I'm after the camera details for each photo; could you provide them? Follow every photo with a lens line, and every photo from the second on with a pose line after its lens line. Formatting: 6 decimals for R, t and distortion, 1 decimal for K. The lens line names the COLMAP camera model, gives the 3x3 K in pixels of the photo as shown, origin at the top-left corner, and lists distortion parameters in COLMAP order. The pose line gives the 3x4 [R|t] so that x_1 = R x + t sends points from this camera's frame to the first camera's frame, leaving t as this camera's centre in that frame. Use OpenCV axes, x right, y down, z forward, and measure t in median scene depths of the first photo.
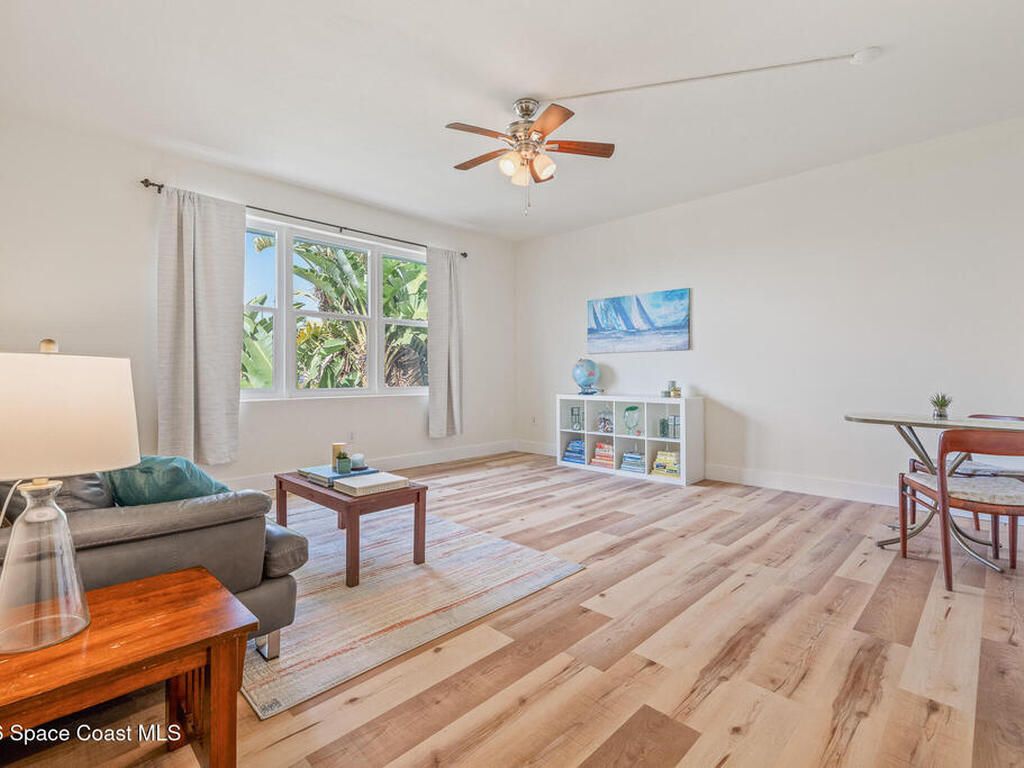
lens RADIAL K [[495.2, 0, 509.0], [0, 495.2, 380.6], [0, 0, 1]] dist [0.004504, -0.000349]
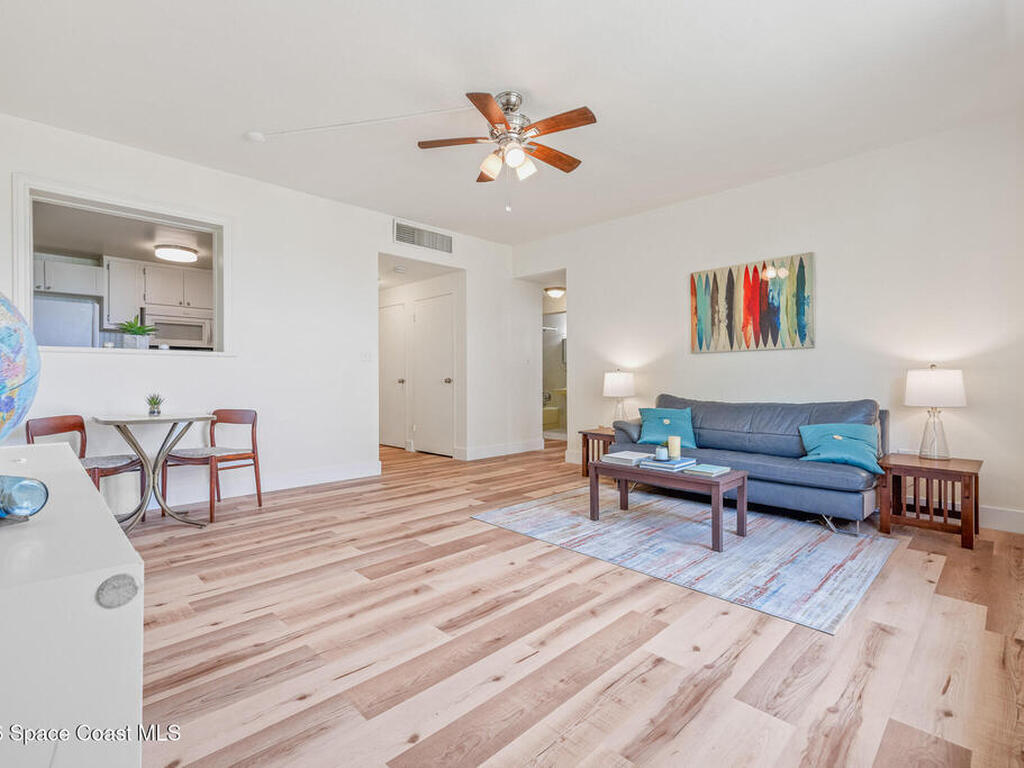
lens RADIAL K [[495.2, 0, 506.1], [0, 495.2, 376.6], [0, 0, 1]] dist [0.004504, -0.000349]
pose [[-0.999801, 0.002951, 0.019741, 0.018061], [0.003338, 0.999802, 0.019615, -0.024181], [-0.019679, 0.019677, -0.999613, 1.555831]]
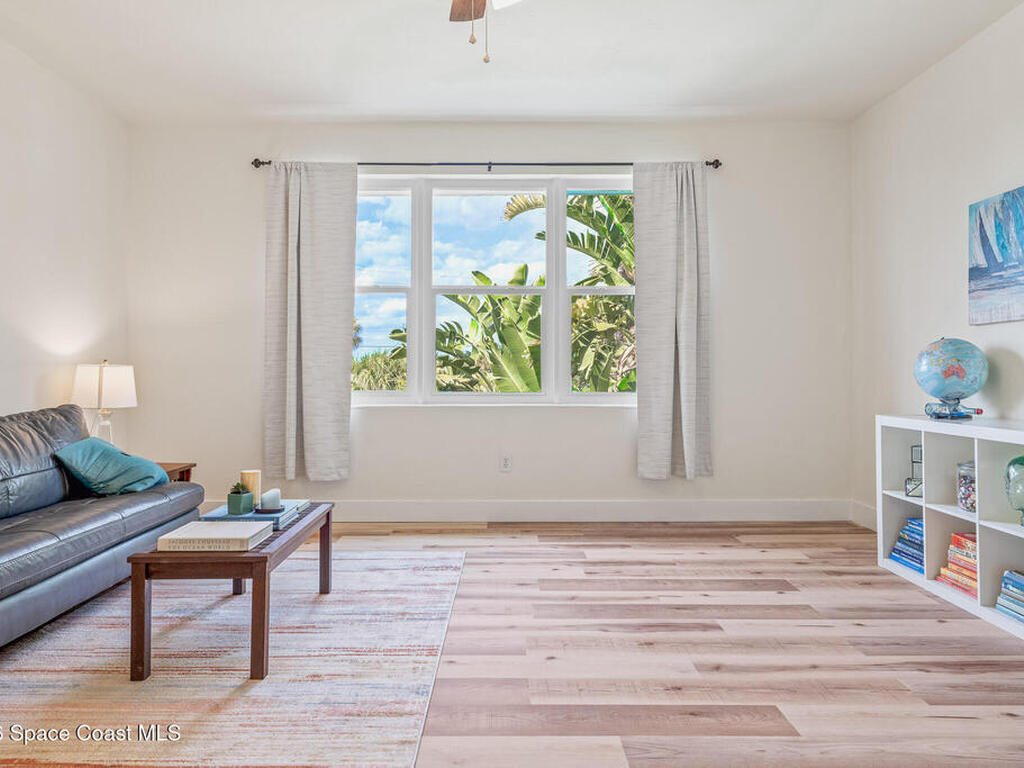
lens RADIAL K [[668.1, 0, 506.8], [0, 668.1, 376.9], [0, 0, 1]] dist [0.004553, 0.000957]
pose [[0.703714, 0.002933, -0.710478, 0.422663], [-0.009115, 0.999946, -0.004901, -0.003401], [0.710425, 0.009925, 0.703703, 0.423333]]
